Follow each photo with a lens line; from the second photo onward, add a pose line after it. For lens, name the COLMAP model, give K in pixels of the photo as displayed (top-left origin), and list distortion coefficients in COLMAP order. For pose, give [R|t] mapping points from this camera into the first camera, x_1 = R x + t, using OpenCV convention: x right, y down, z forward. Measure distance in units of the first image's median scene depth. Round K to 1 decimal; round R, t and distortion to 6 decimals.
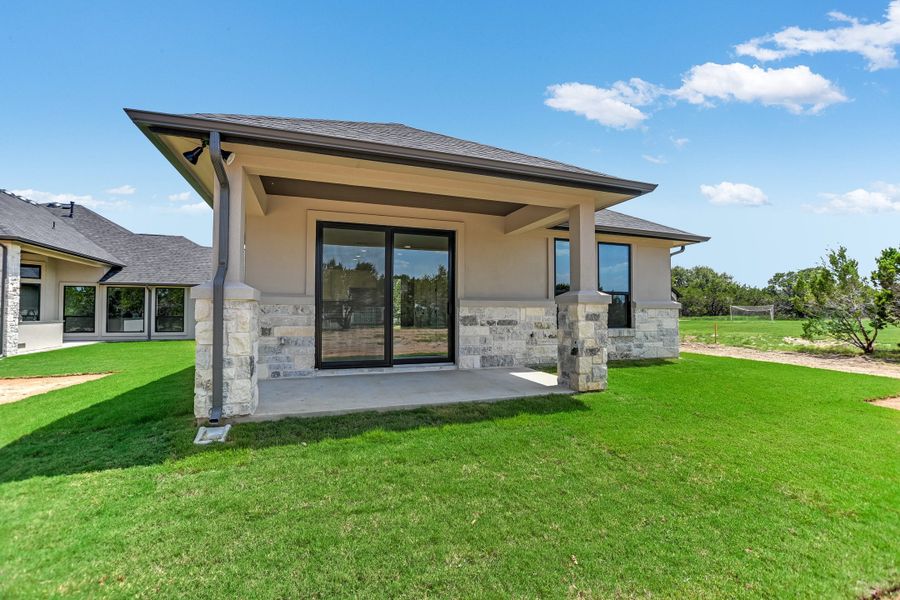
lens RADIAL K [[398.7, 0, 454.7], [0, 398.7, 305.1], [0, 0, 1]] dist [-0.025532, 0.001143]
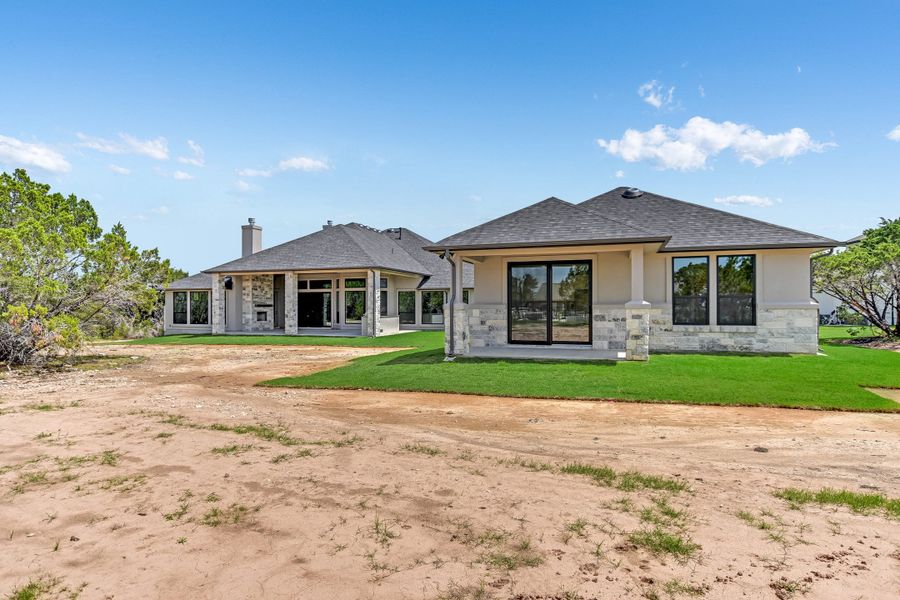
lens RADIAL K [[398.7, 0, 454.7], [0, 398.7, 305.1], [0, 0, 1]] dist [-0.025532, 0.001143]
pose [[0.798815, -0.009604, -0.601500, 0.487745], [0.016251, 0.999852, 0.005617, -0.027294], [0.601357, -0.014262, 0.798853, -0.532989]]
